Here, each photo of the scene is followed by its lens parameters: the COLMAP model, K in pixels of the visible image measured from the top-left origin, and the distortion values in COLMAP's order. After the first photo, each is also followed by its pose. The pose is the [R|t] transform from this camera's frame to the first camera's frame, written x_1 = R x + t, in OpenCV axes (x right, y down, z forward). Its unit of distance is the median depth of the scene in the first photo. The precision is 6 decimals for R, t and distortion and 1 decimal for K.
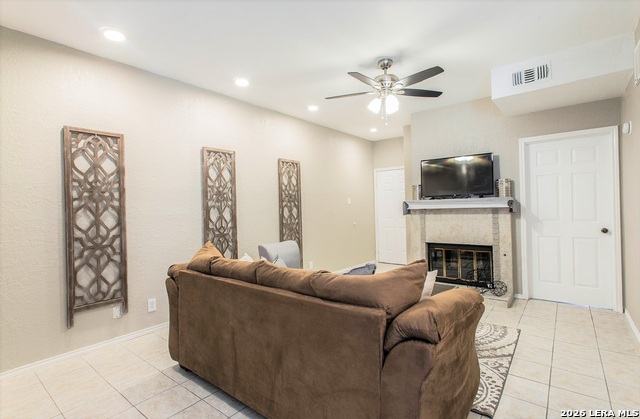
lens RADIAL K [[310.0, 0, 316.2], [0, 310.0, 205.3], [0, 0, 1]] dist [0.017151, 0.000121]
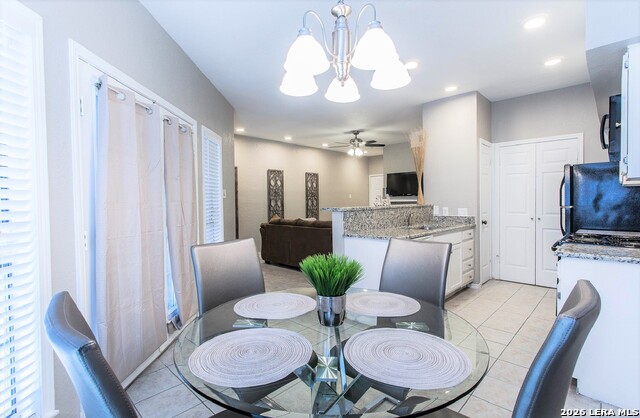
lens RADIAL K [[310.0, 0, 320.8], [0, 310.0, 204.9], [0, 0, 1]] dist [0.017151, 0.000121]
pose [[0.996750, 0.012048, -0.079654, 0.126059], [-0.010390, 0.999721, 0.021190, -0.003956], [0.079887, -0.020293, 0.996597, -0.906191]]
